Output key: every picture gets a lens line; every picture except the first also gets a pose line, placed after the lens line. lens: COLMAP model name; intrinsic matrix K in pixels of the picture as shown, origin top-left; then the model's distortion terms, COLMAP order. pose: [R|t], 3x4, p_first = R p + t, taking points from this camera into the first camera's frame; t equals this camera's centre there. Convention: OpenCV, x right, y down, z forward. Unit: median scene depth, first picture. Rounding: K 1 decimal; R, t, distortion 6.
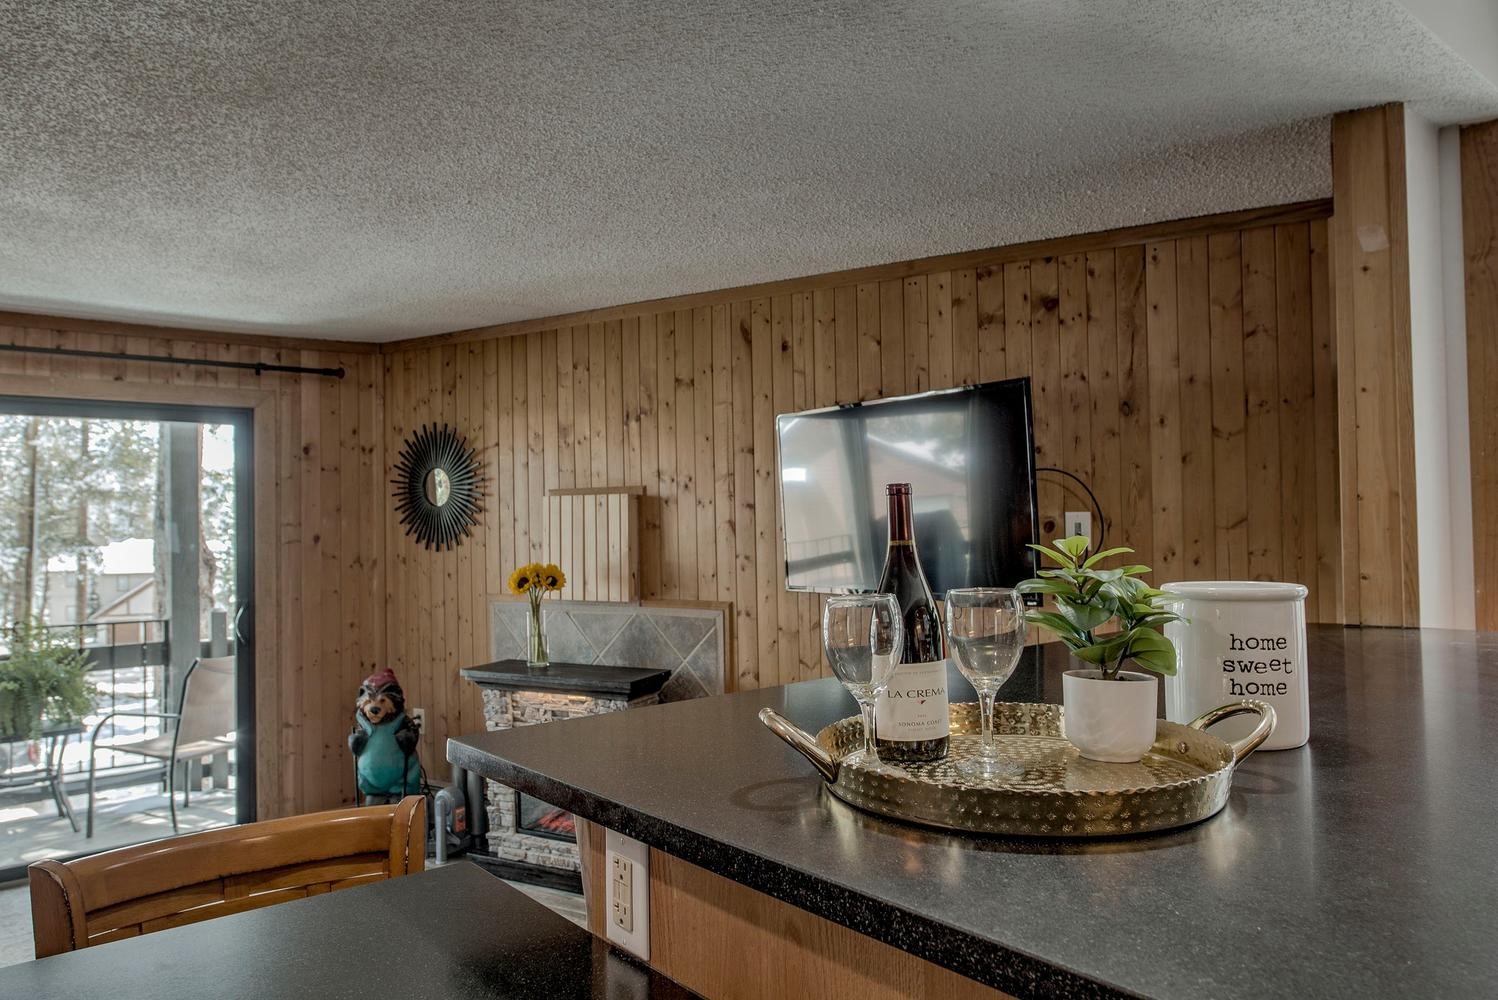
lens RADIAL K [[1008.0, 0, 745.3], [0, 1008.0, 501.6], [0, 0, 1]] dist [0.000231, 0.003188]
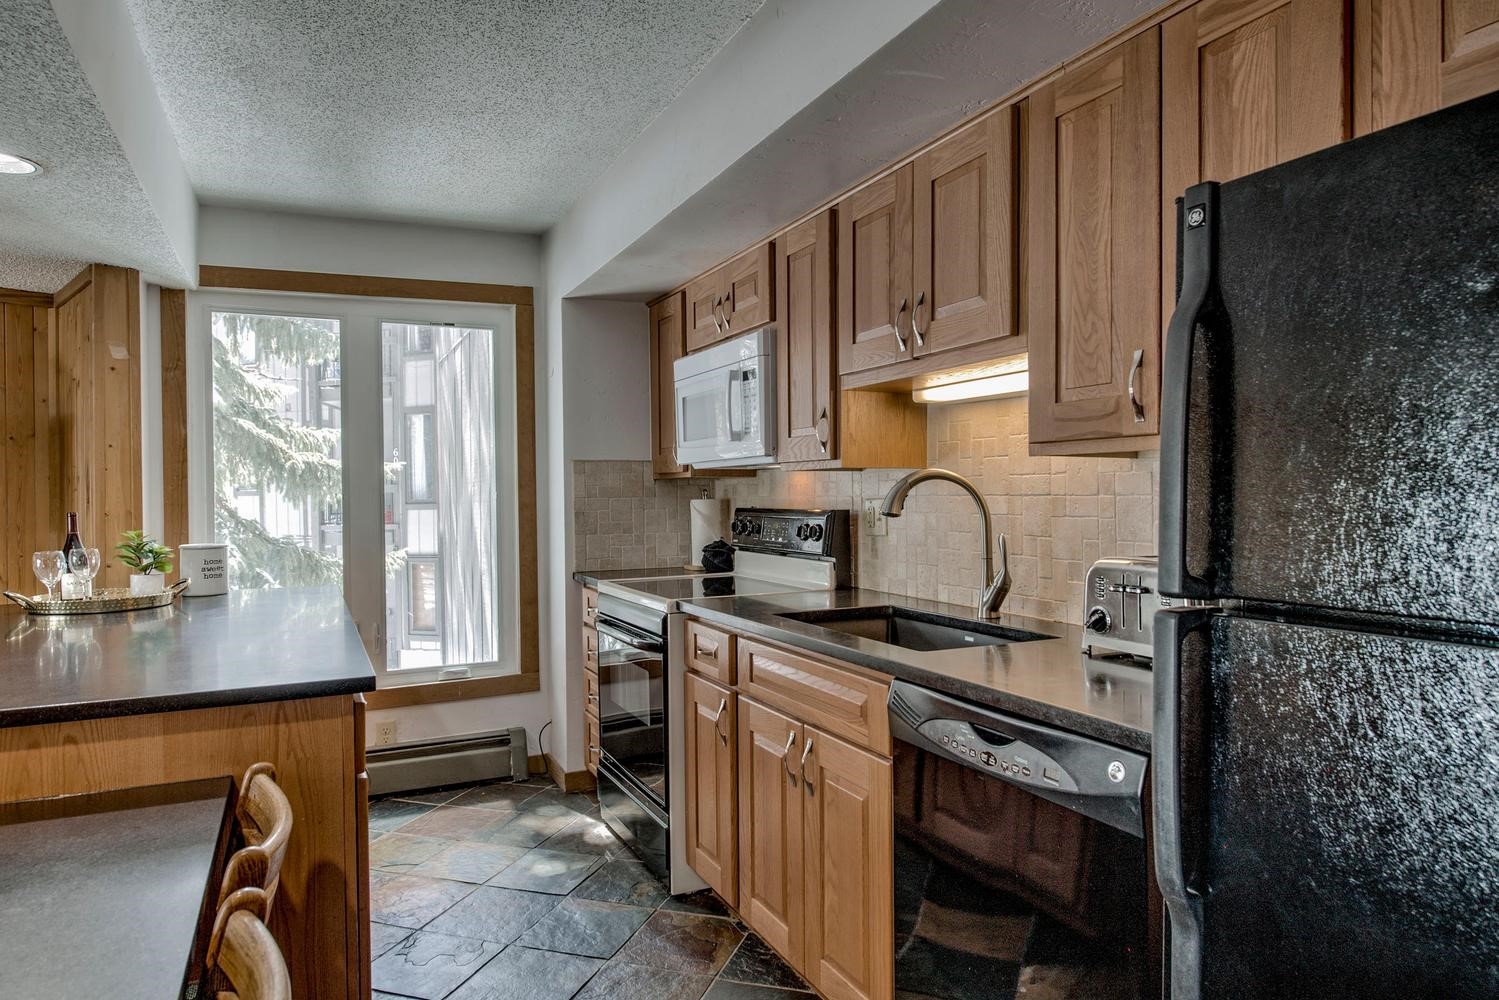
lens RADIAL K [[935.6, 0, 749.5], [0, 935.6, 500.0], [0, 0, 1]] dist [-0.005024, -0.000497]
pose [[0.241143, 0.008409, 0.970453, -0.298015], [-0.010132, 0.999930, -0.006147, -0.015411], [-0.970437, -0.008351, 0.241212, -0.167105]]
